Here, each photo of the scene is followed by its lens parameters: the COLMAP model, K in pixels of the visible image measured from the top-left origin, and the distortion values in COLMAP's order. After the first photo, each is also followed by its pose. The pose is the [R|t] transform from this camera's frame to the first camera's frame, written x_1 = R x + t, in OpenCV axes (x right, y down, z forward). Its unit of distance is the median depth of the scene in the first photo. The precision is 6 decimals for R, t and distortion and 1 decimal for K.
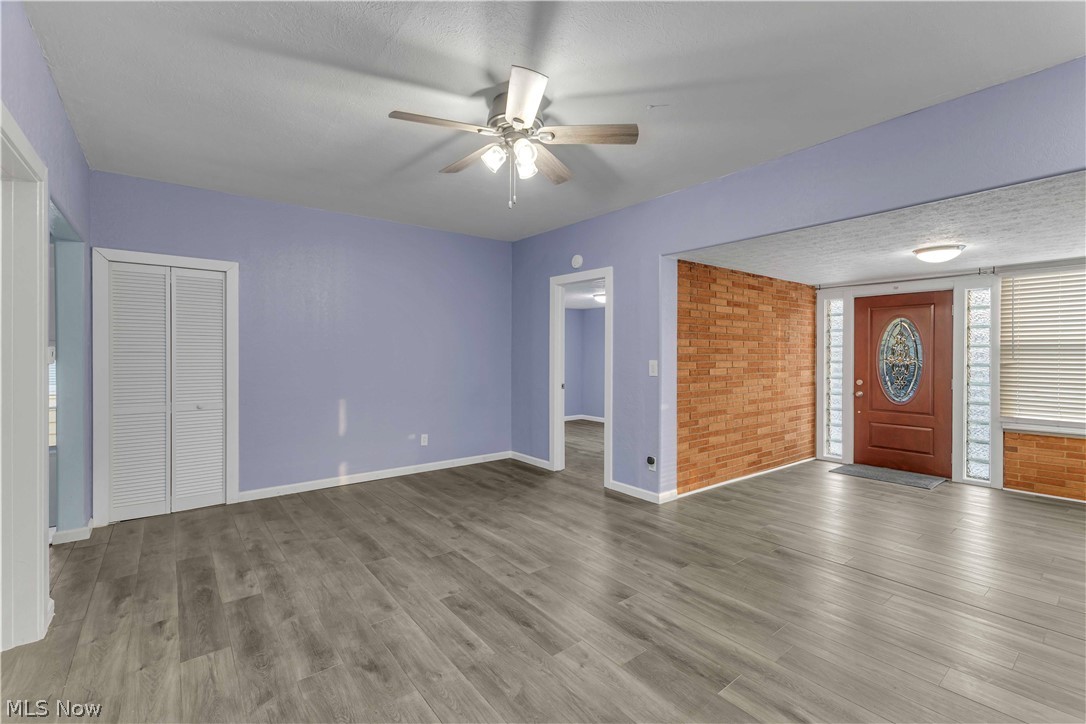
lens RADIAL K [[469.4, 0, 533.9], [0, 469.4, 364.2], [0, 0, 1]] dist [0.005385, -0.002037]
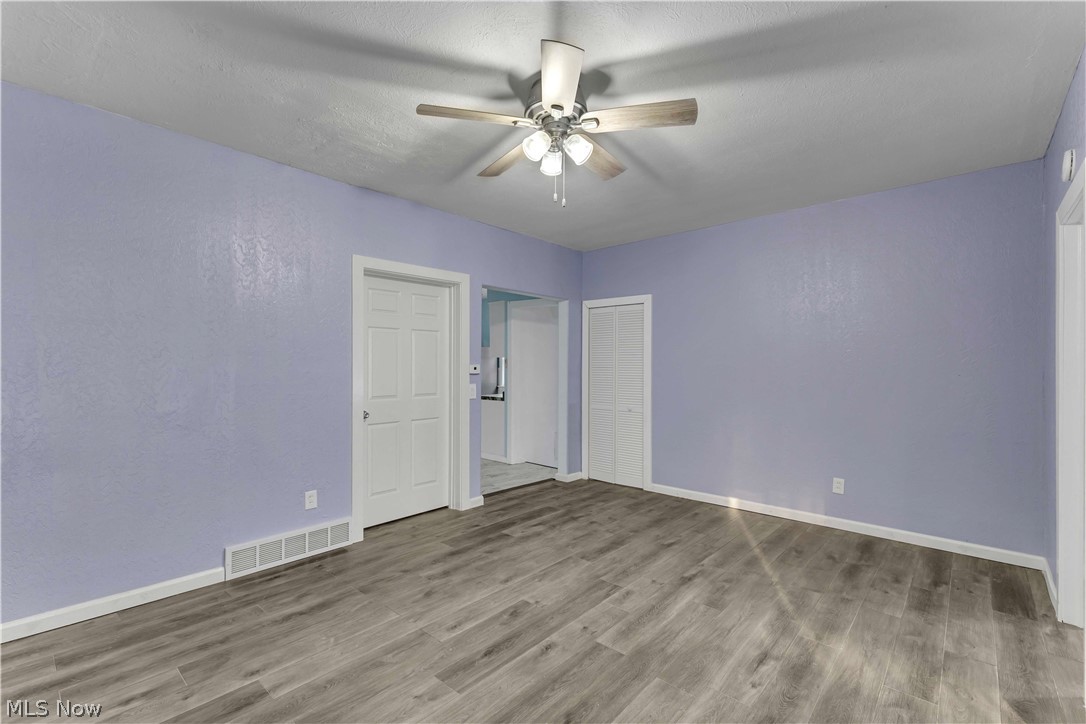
lens RADIAL K [[469.4, 0, 548.2], [0, 469.4, 372.4], [0, 0, 1]] dist [0.005385, -0.002037]
pose [[0.189712, 0.011655, -0.981771, 0.465538], [-0.025200, 0.999658, 0.006998, -0.013894], [0.981516, 0.023413, 0.189941, 0.457096]]
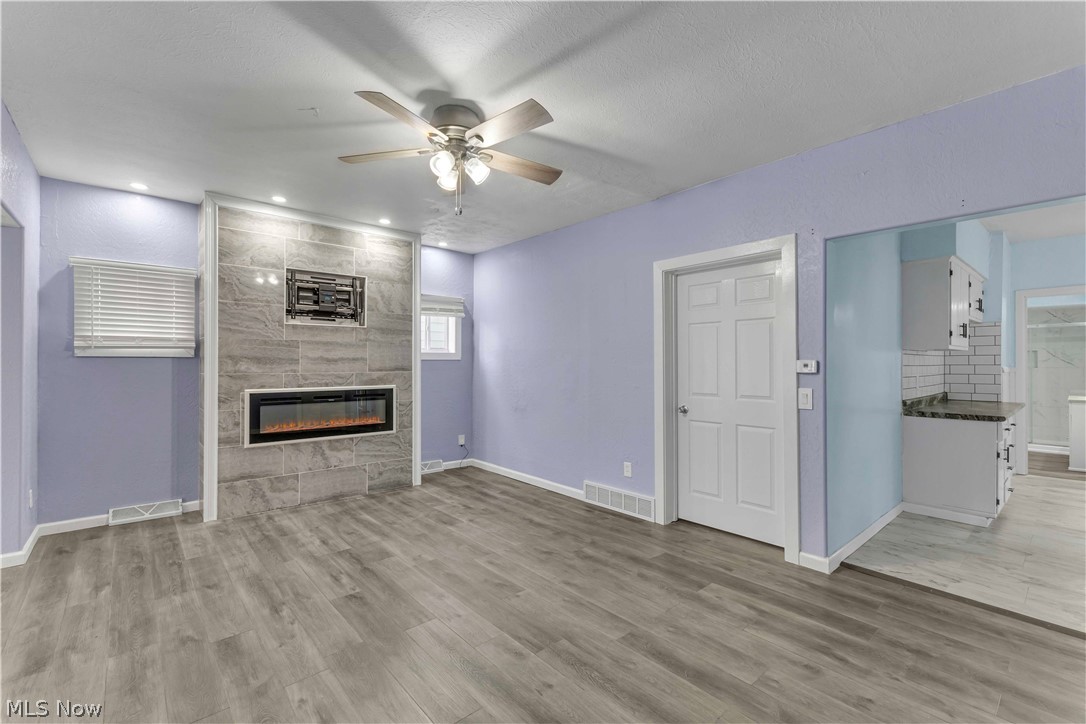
lens RADIAL K [[469.4, 0, 540.0], [0, 469.4, 367.2], [0, 0, 1]] dist [0.005385, -0.002037]
pose [[-0.997776, -0.004392, -0.066509, -0.086819], [-0.006555, 0.999455, 0.032344, -0.028069], [0.066331, 0.032708, -0.997261, 1.127773]]
